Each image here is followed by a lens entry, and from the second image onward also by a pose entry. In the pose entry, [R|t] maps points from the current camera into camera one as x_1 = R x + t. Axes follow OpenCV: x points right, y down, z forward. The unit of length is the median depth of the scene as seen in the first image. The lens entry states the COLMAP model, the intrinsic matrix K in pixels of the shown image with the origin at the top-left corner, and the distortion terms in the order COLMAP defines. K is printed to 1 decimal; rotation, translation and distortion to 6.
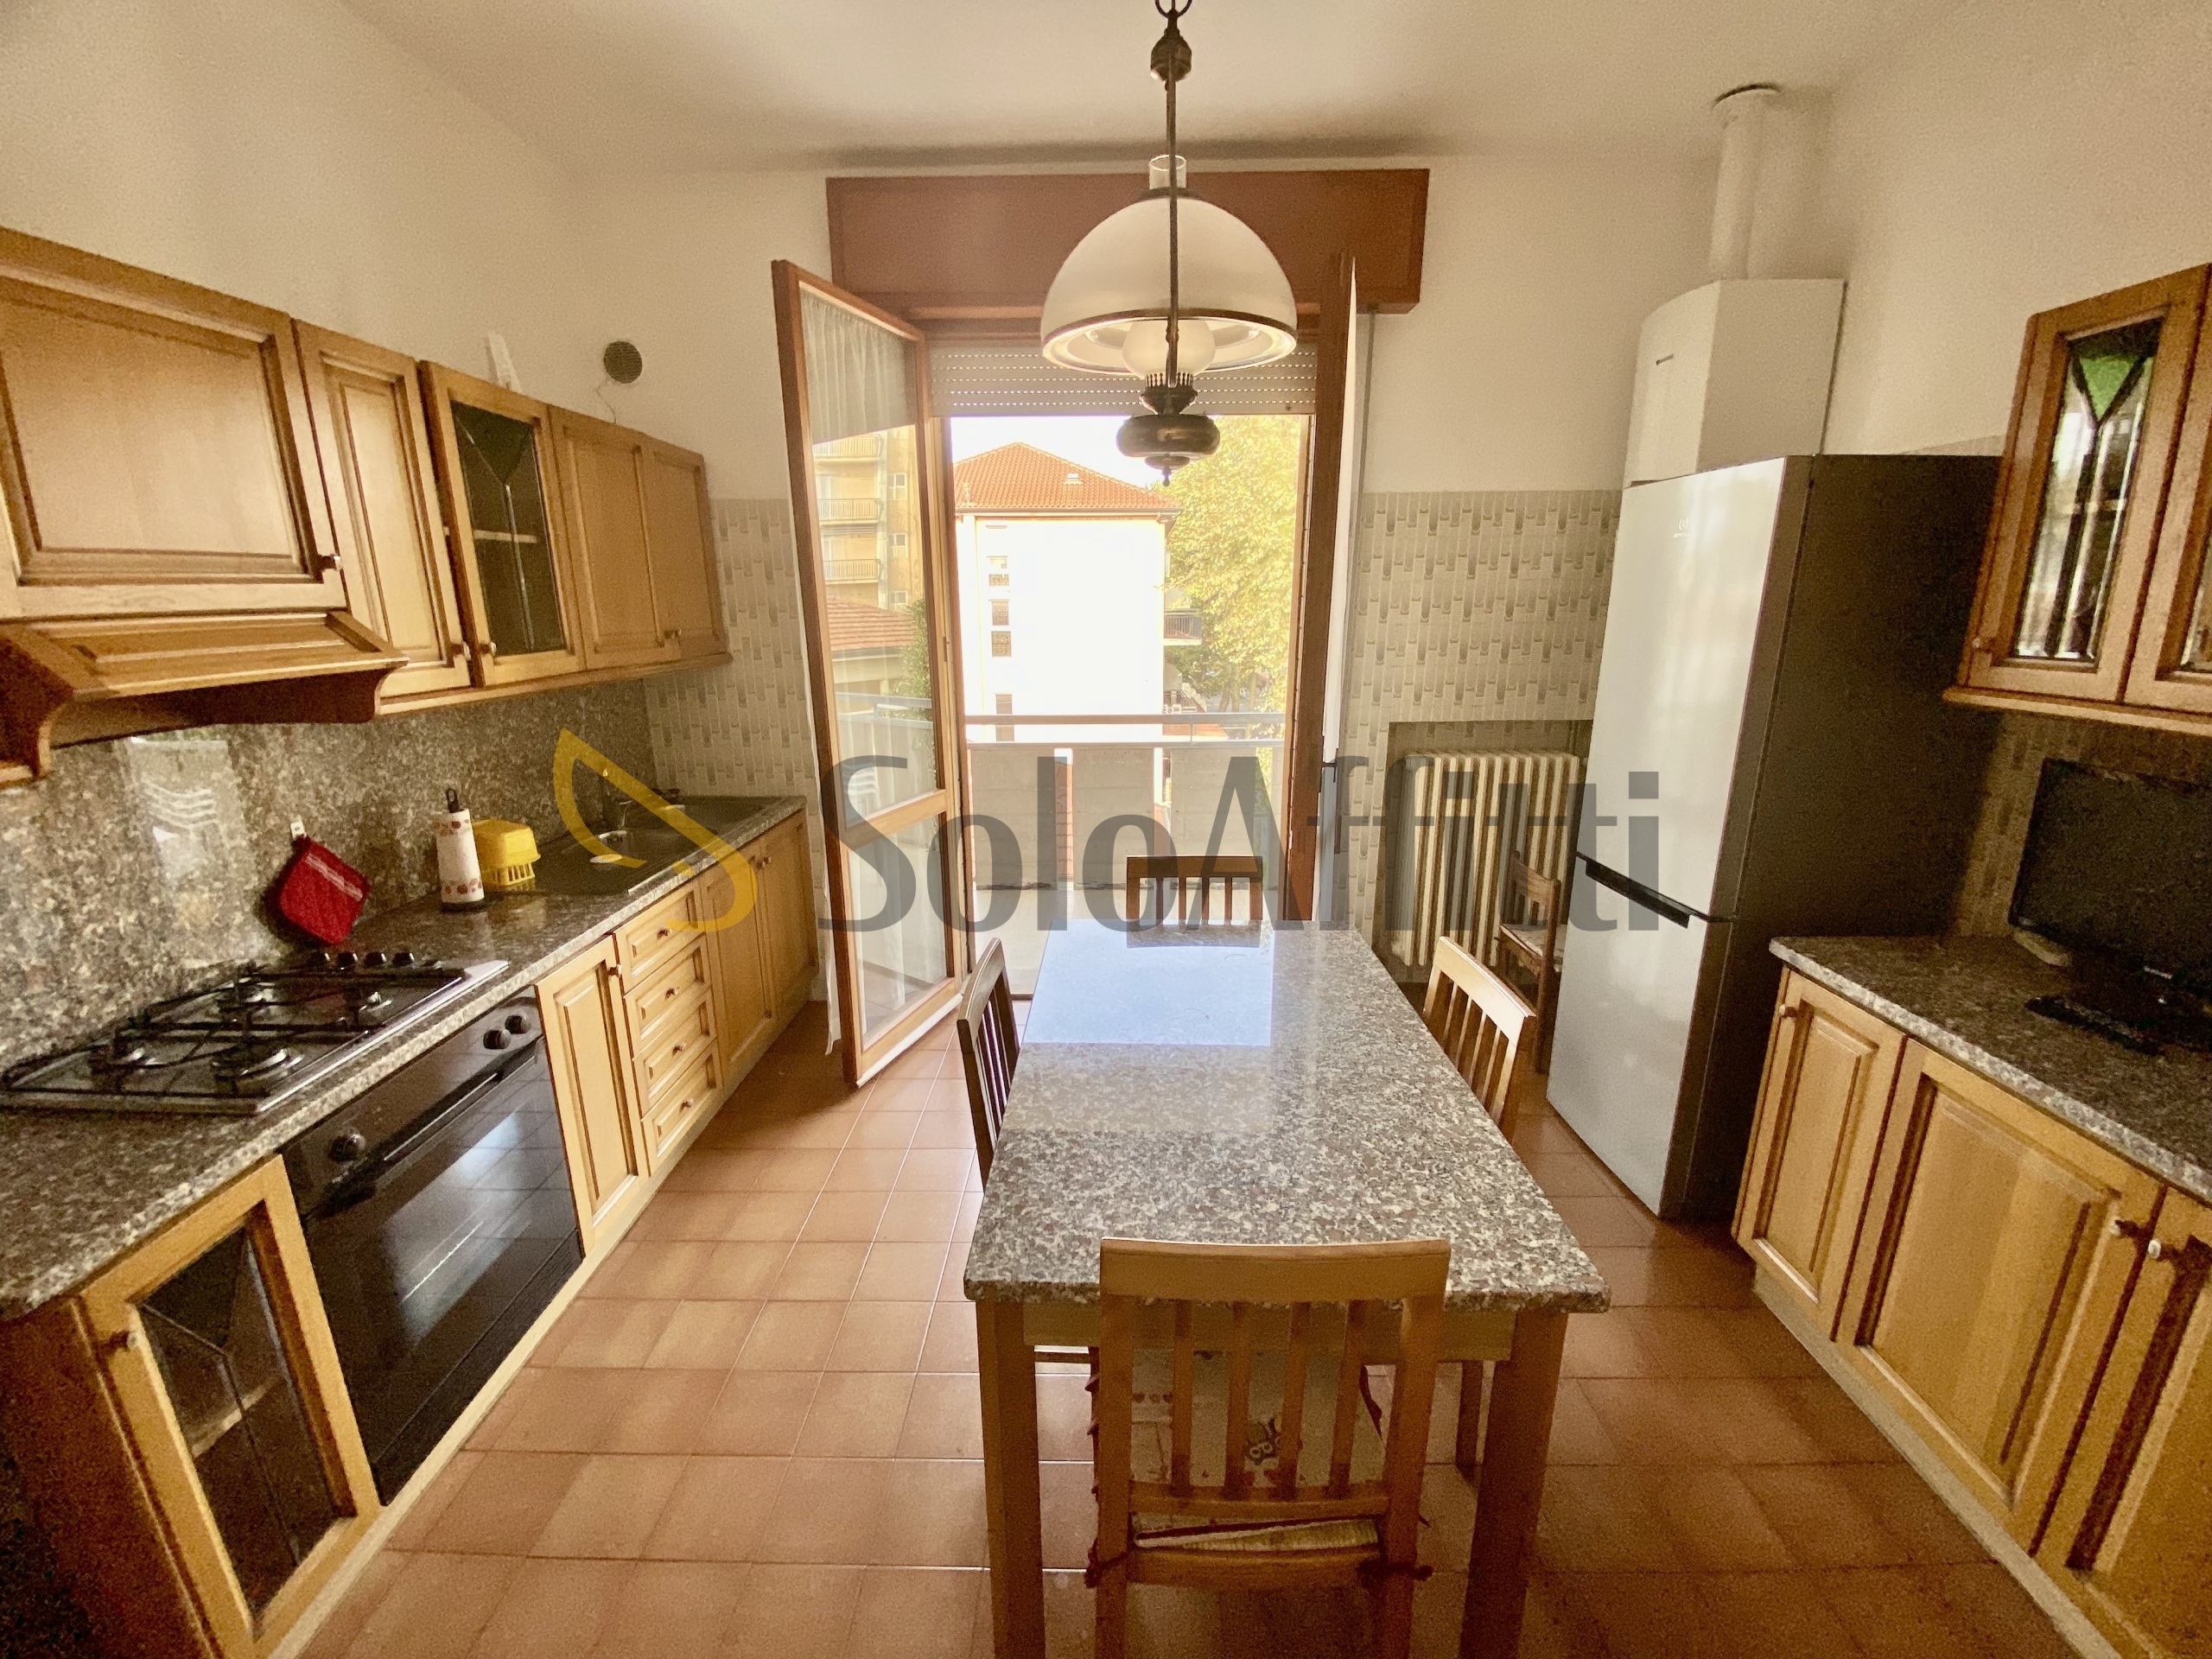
lens RADIAL K [[887.8, 0, 1087.2], [0, 887.8, 821.7], [0, 0, 1]] dist [-0.010394, -0.008188]
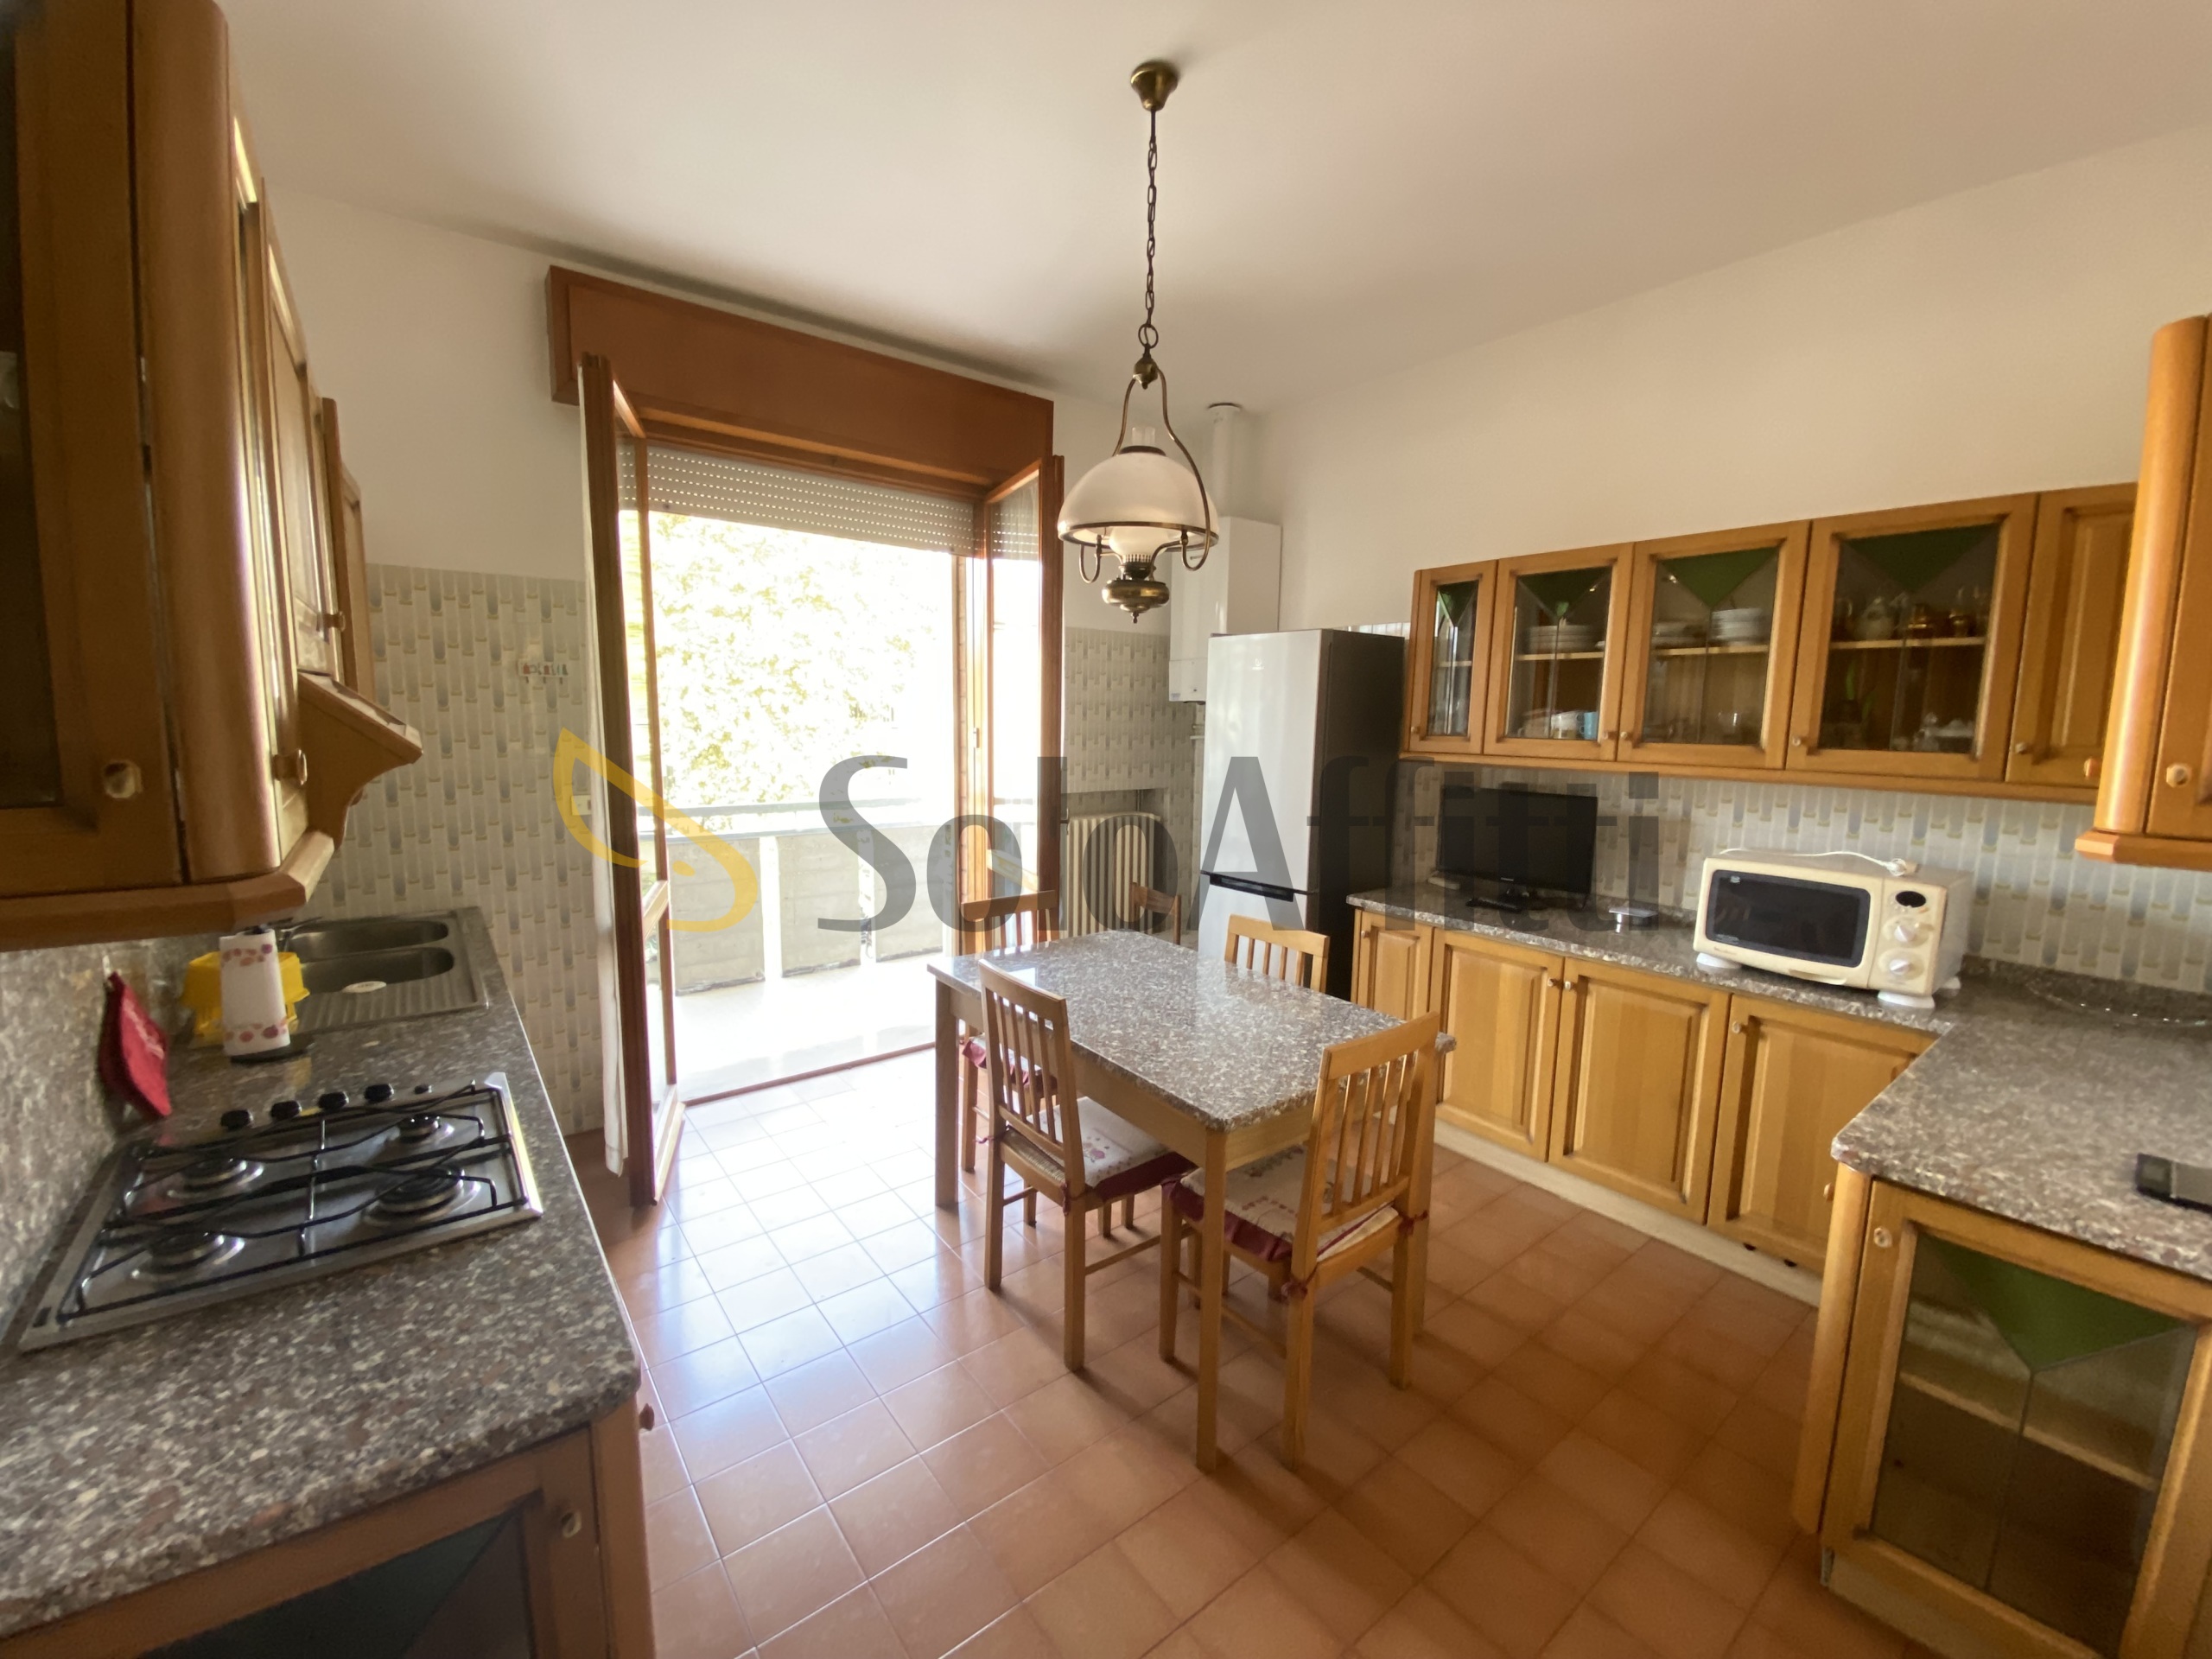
lens RADIAL K [[887.8, 0, 1071.8], [0, 887.8, 821.1], [0, 0, 1]] dist [-0.010394, -0.008188]
pose [[0.787295, -0.053103, 0.614286, -0.835366], [0.123277, 0.989725, -0.072437, 0.051729], [-0.604127, 0.132756, 0.785752, -0.081900]]
